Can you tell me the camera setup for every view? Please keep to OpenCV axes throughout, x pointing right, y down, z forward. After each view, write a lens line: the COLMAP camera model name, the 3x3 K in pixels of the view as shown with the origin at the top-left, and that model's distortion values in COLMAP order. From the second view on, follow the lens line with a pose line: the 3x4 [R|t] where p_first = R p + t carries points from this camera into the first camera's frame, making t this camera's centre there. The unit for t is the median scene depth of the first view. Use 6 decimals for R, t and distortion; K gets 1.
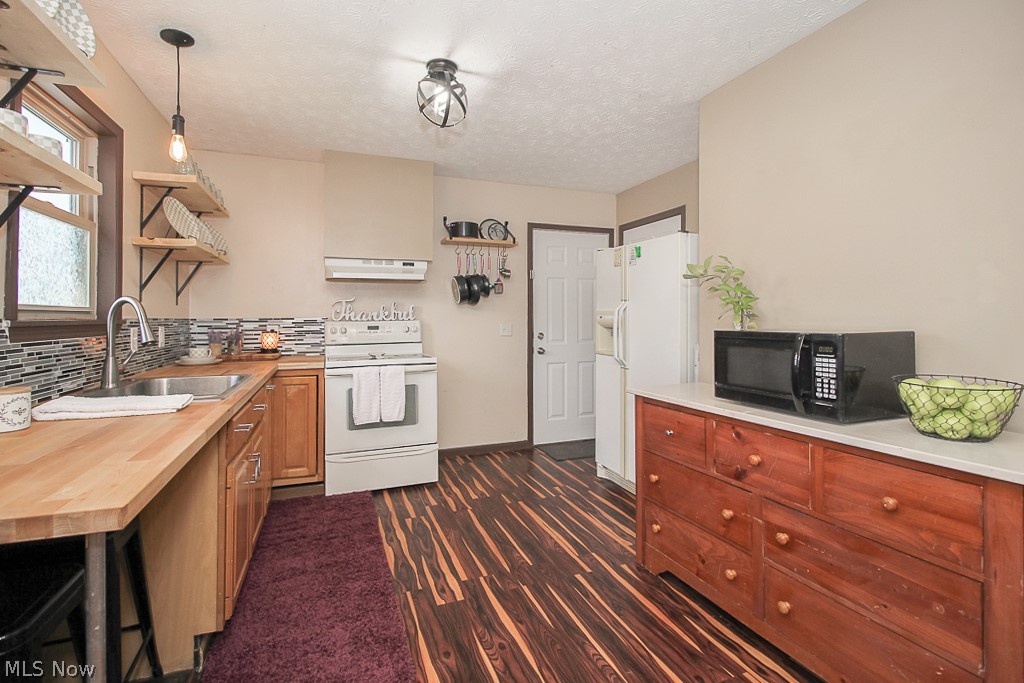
lens RADIAL K [[477.1, 0, 512.3], [0, 477.1, 317.0], [0, 0, 1]] dist [0.015200, -0.014386]
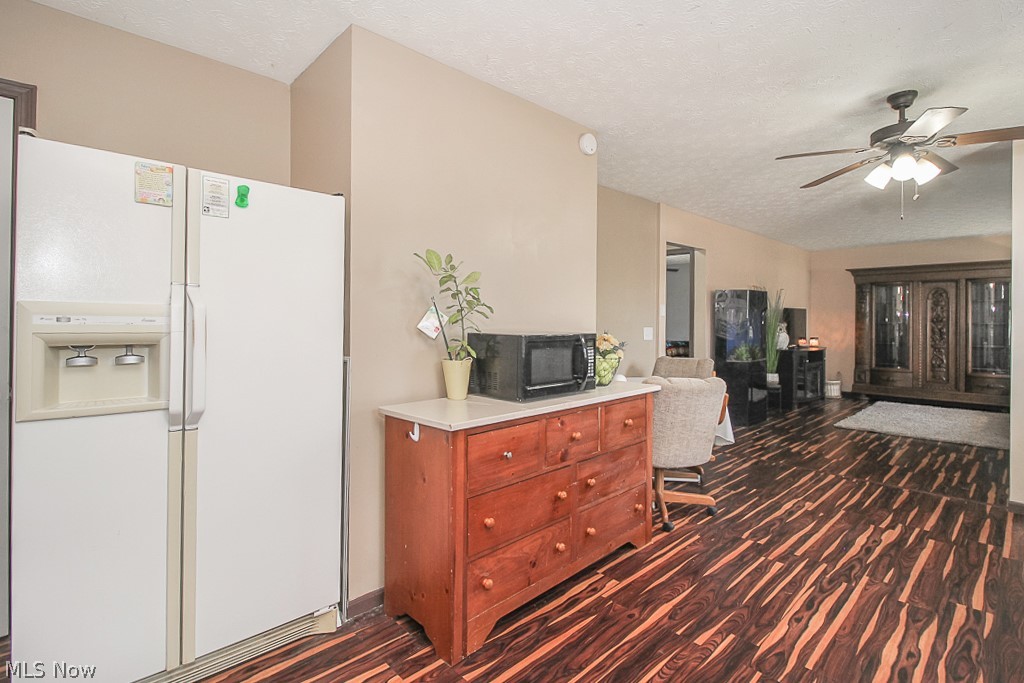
lens RADIAL K [[493.3, 0, 509.8], [0, 493.3, 321.2], [0, 0, 1]] dist [0.016873, -0.012834]
pose [[-0.383741, 0.002327, 0.923438, -0.331303], [-0.004948, 0.999977, -0.004576, 0.001660], [-0.923427, -0.006325, -0.383721, 0.879666]]
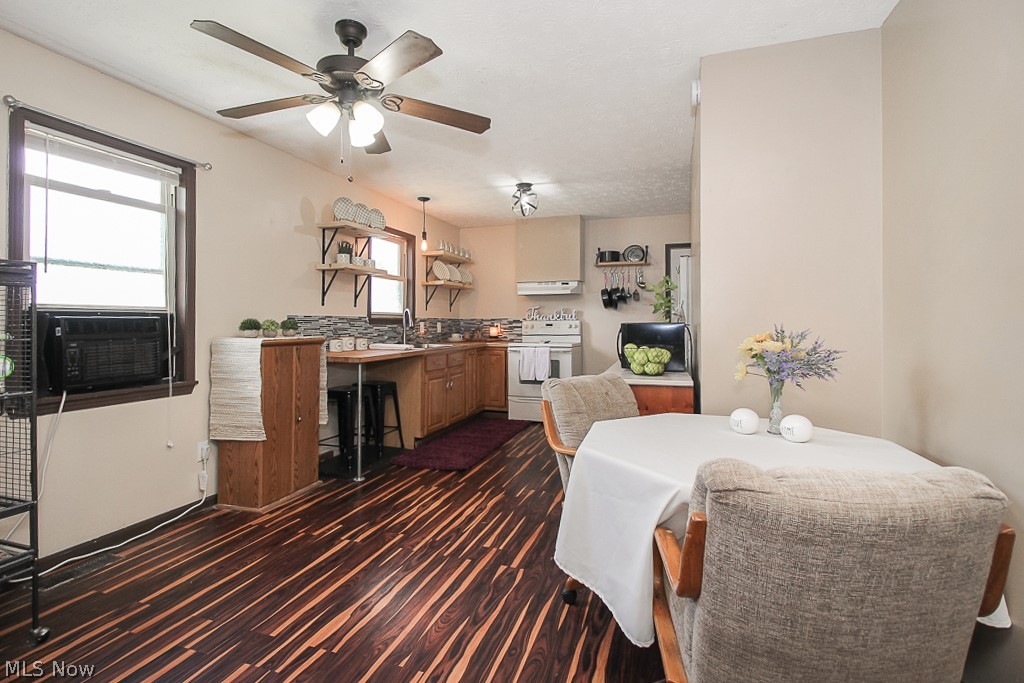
lens RADIAL K [[493.3, 0, 509.8], [0, 493.3, 321.2], [0, 0, 1]] dist [0.016873, -0.012834]
pose [[0.772994, 0.001705, -0.634411, 0.748136], [-0.002959, 0.999995, -0.000918, 0.014203], [0.634406, 0.002586, 0.772995, -0.391833]]
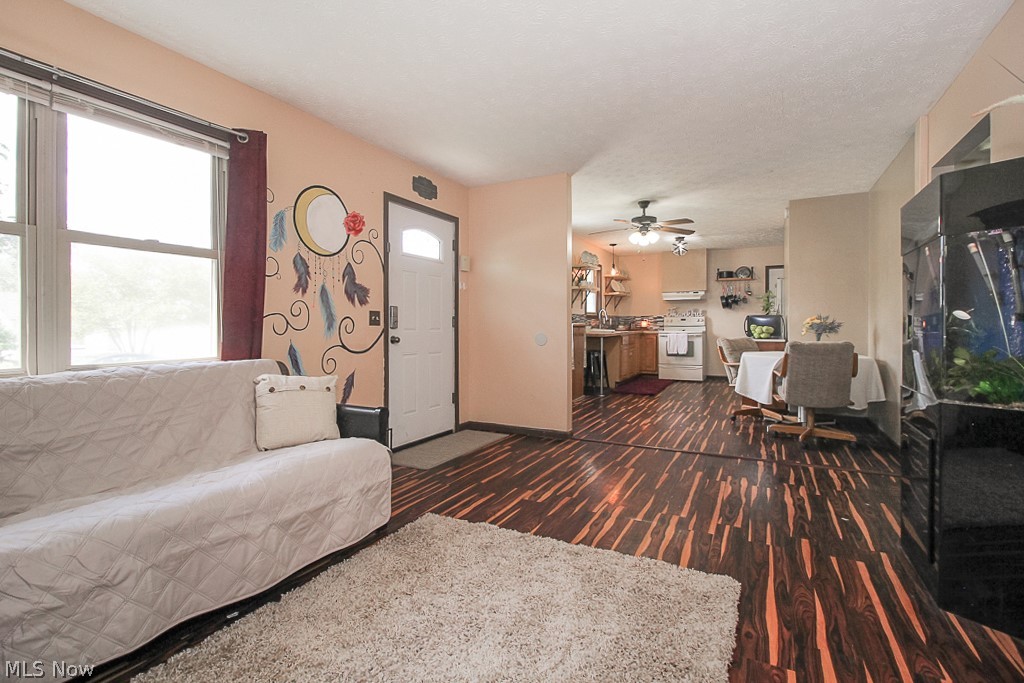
lens RADIAL K [[480.4, 0, 509.7], [0, 480.4, 323.5], [0, 0, 1]] dist [0.017509, -0.012637]
pose [[0.658802, 0.000856, -0.752316, 1.122651], [0.000442, 0.999999, 0.001525, 0.044895], [0.752316, -0.001337, 0.658801, -1.471201]]
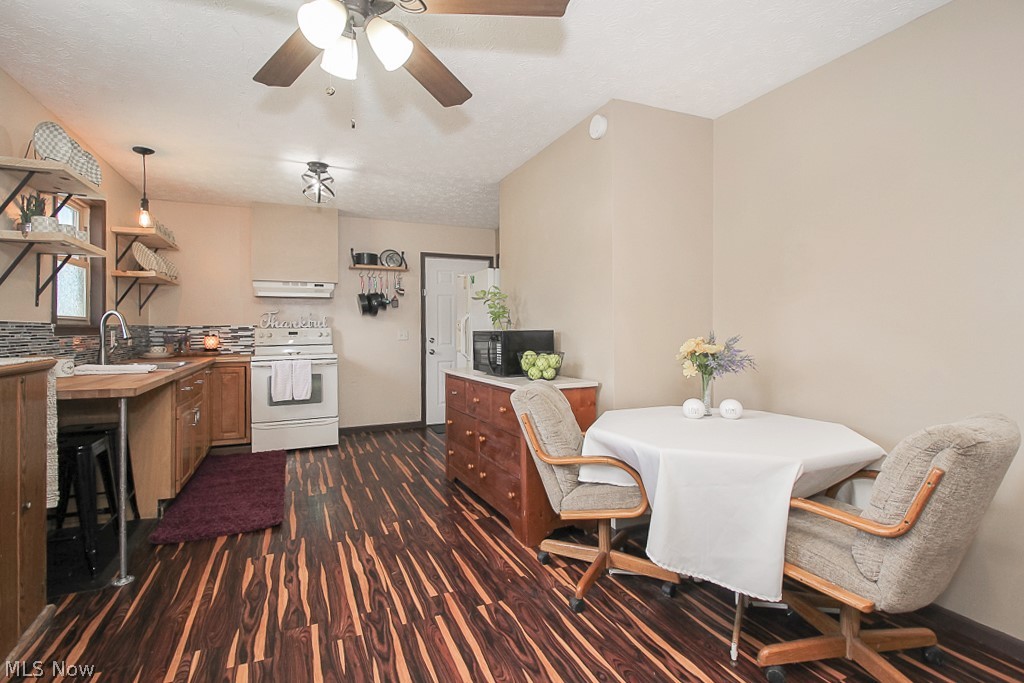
lens RADIAL K [[494.8, 0, 518.2], [0, 494.8, 333.3], [0, 0, 1]] dist [0.017460, -0.016261]
pose [[0.998280, -0.000546, 0.058625, 0.294279], [0.000028, 0.999961, 0.008843, 0.012237], [-0.058628, -0.008826, 0.998241, -0.479036]]
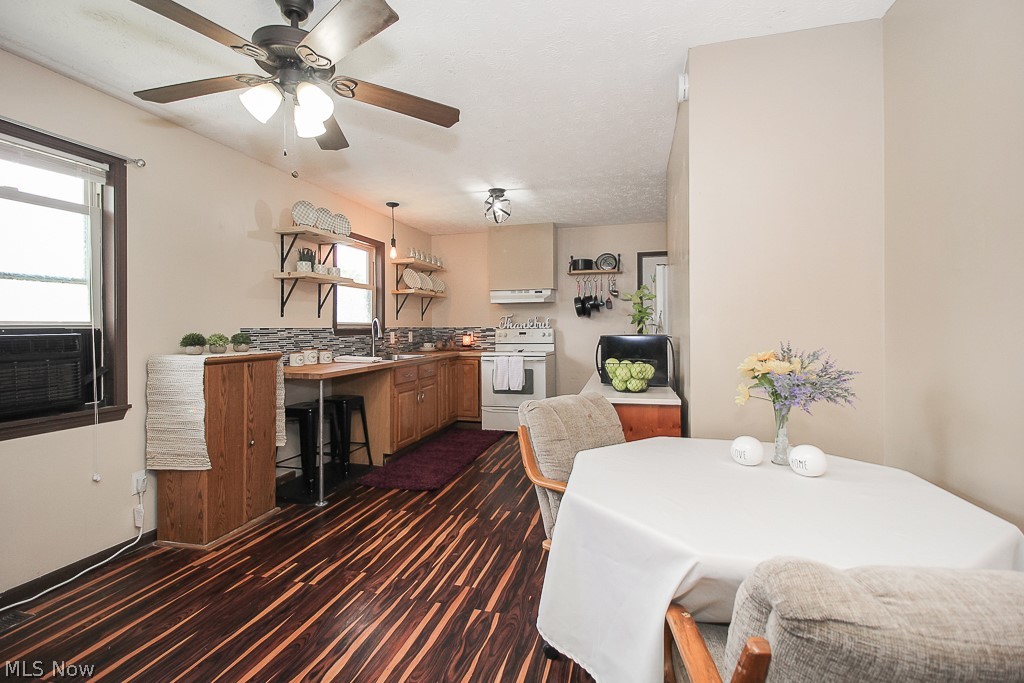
lens RADIAL K [[470.4, 0, 512.5], [0, 470.4, 329.0], [0, 0, 1]] dist [0.014251, -0.013186]
pose [[0.811091, 0.000733, -0.584920, 0.682012], [0.002988, 0.999981, 0.005398, -0.000528], [0.584912, -0.006126, 0.811073, -0.310051]]
